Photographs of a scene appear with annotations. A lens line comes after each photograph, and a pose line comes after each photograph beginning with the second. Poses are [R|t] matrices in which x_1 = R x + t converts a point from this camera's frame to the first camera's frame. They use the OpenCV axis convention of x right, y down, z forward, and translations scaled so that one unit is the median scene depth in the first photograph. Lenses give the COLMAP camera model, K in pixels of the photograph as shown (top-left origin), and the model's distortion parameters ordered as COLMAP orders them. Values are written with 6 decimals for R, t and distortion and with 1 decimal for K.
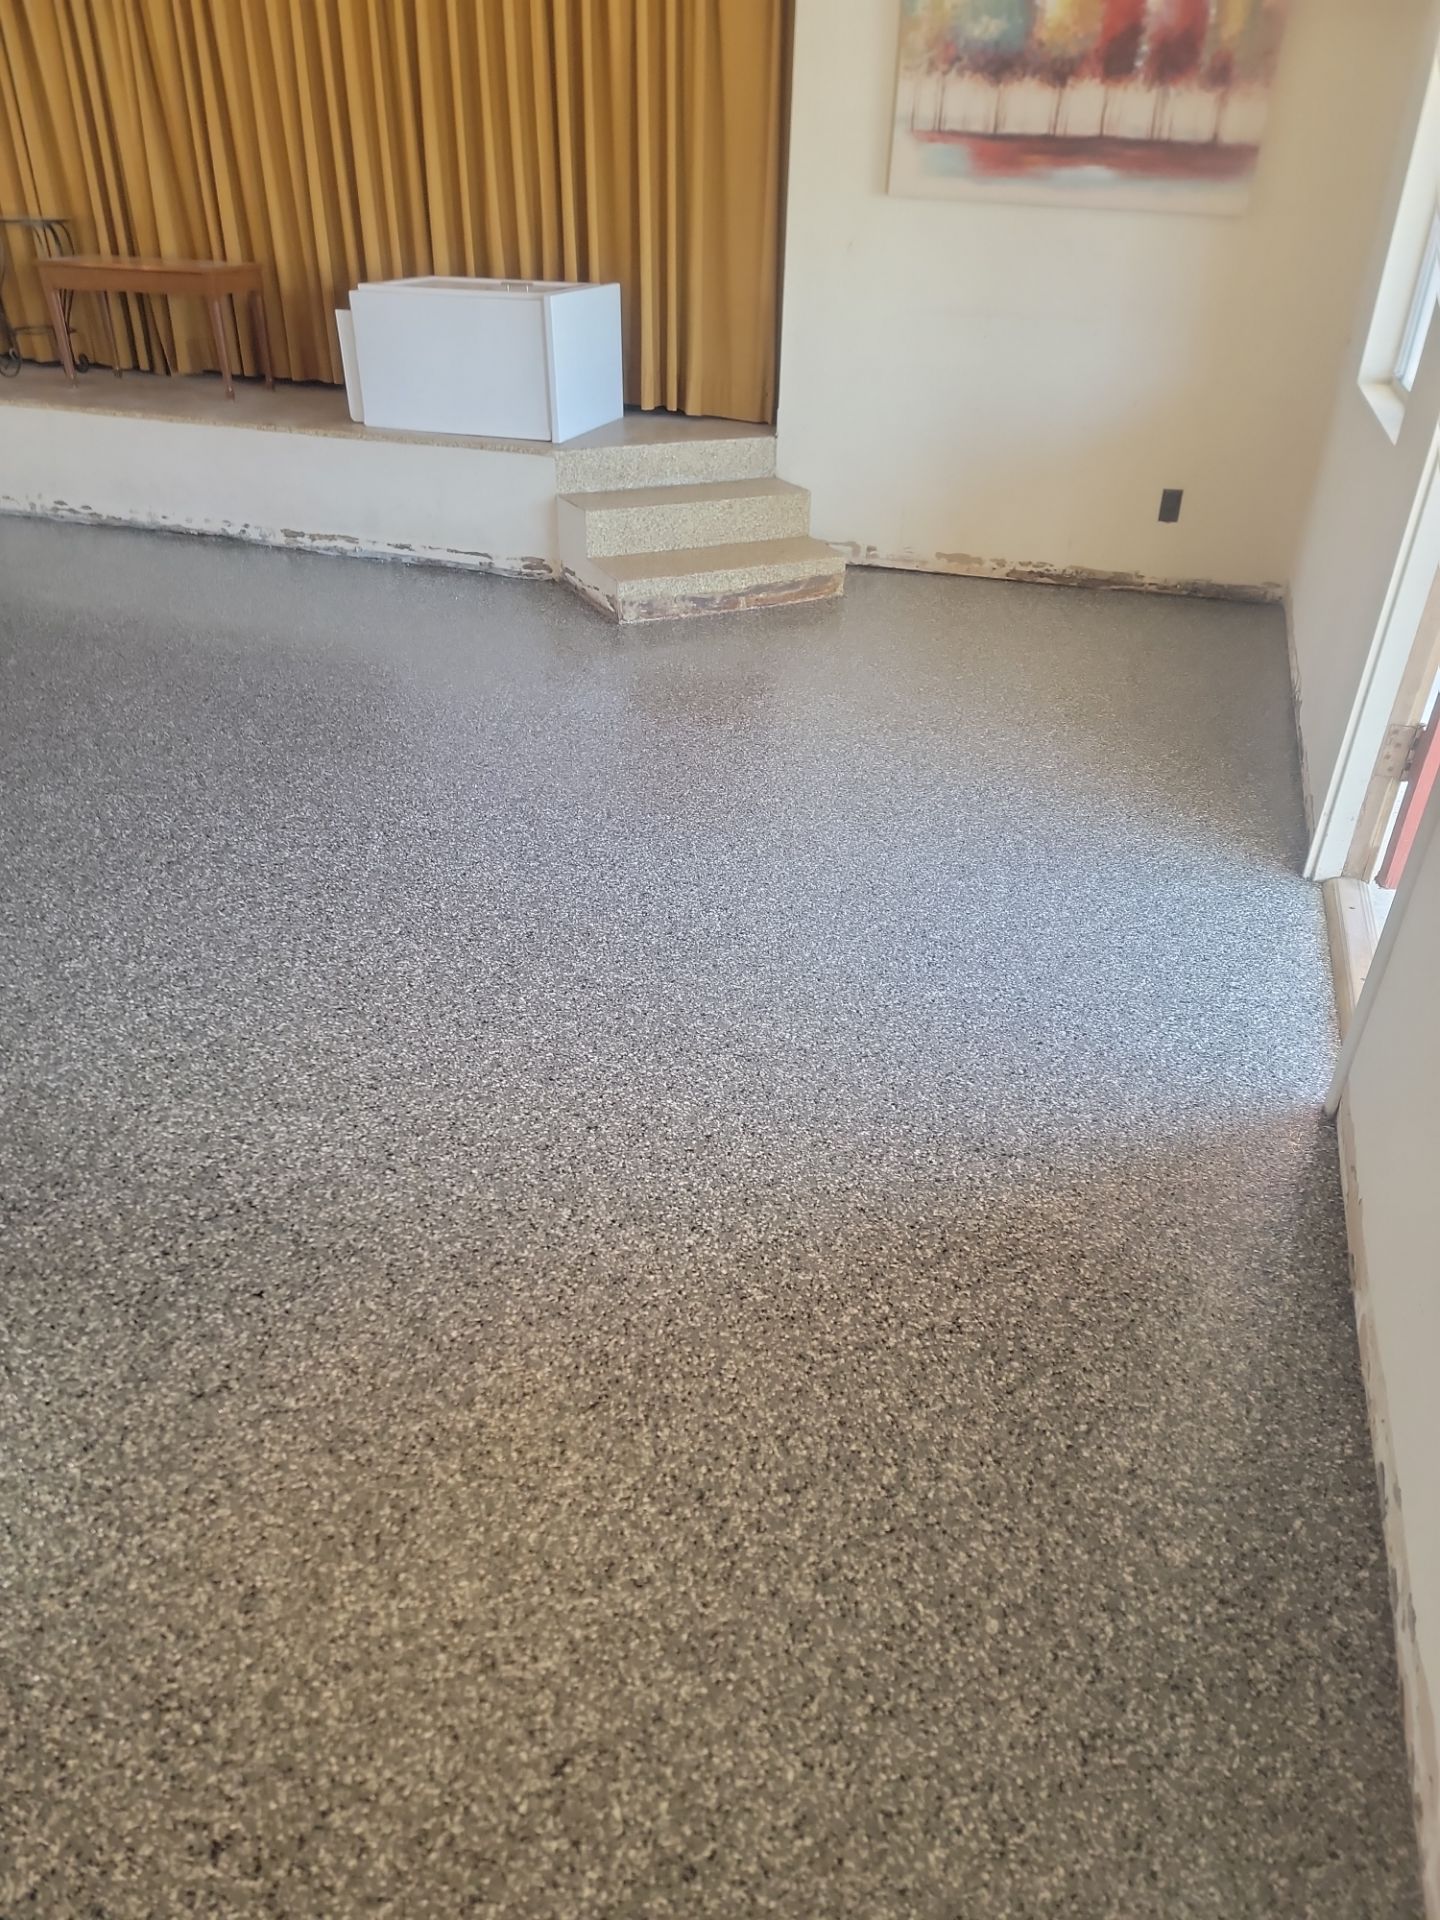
lens RADIAL K [[1290.1, 0, 720.0], [0, 1290.1, 960.0], [0, 0, 1]] dist [0.064994, -0.054047]
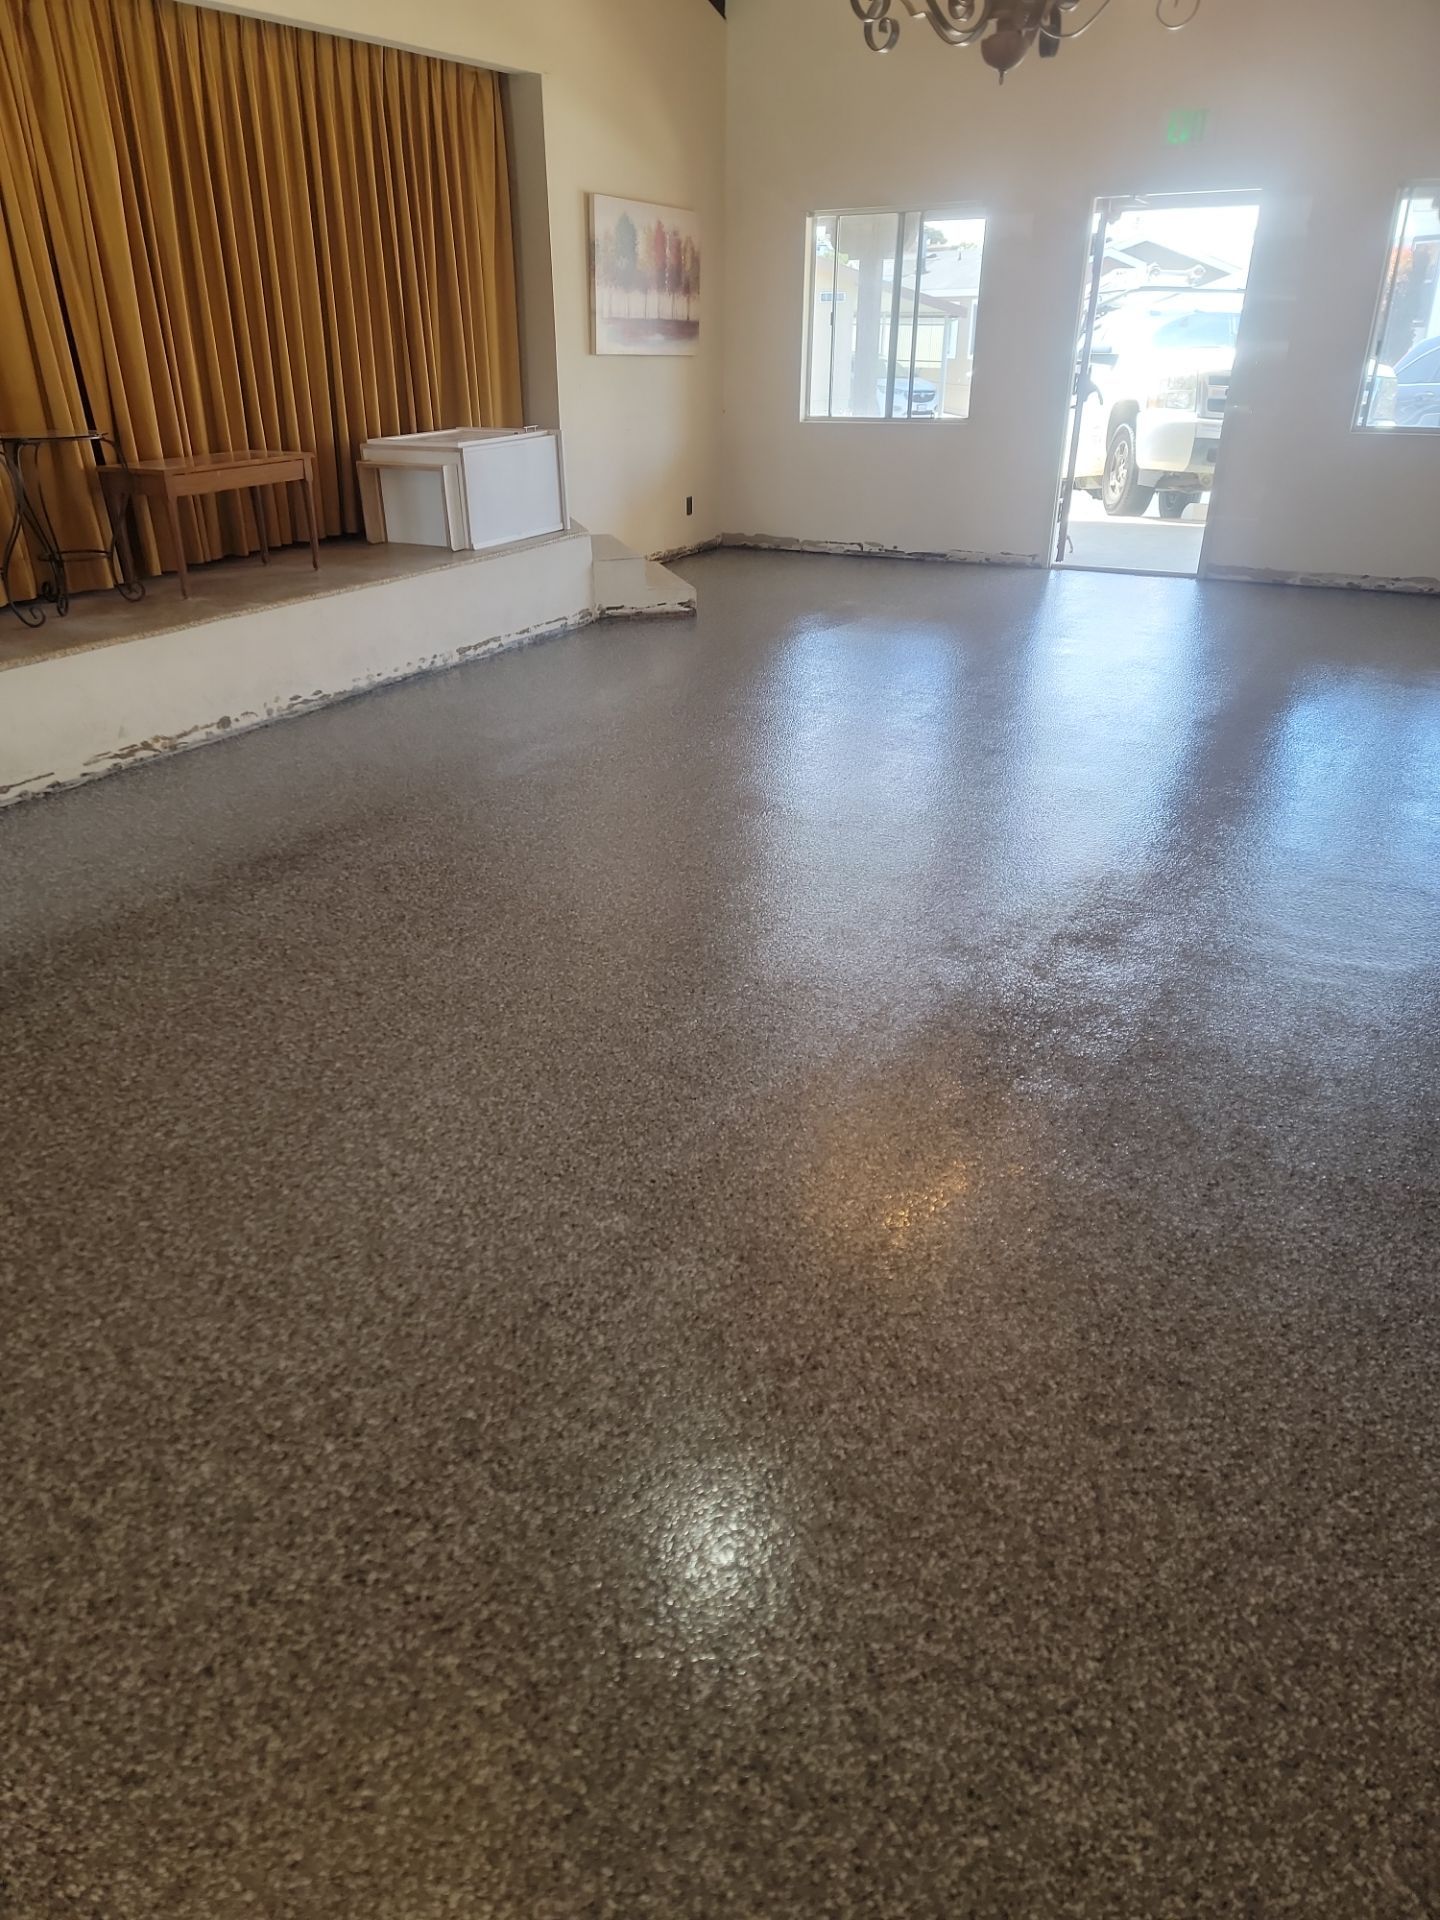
lens RADIAL K [[1257.0, 0, 720.0], [0, 1257.0, 960.0], [0, 0, 1]] dist [0.059651, -0.054076]
pose [[0.212290, -0.459628, 0.862366, -1.410919], [0.519833, 0.800375, 0.298619, -0.324648], [-0.827470, 0.384892, 0.408841, 0.444723]]
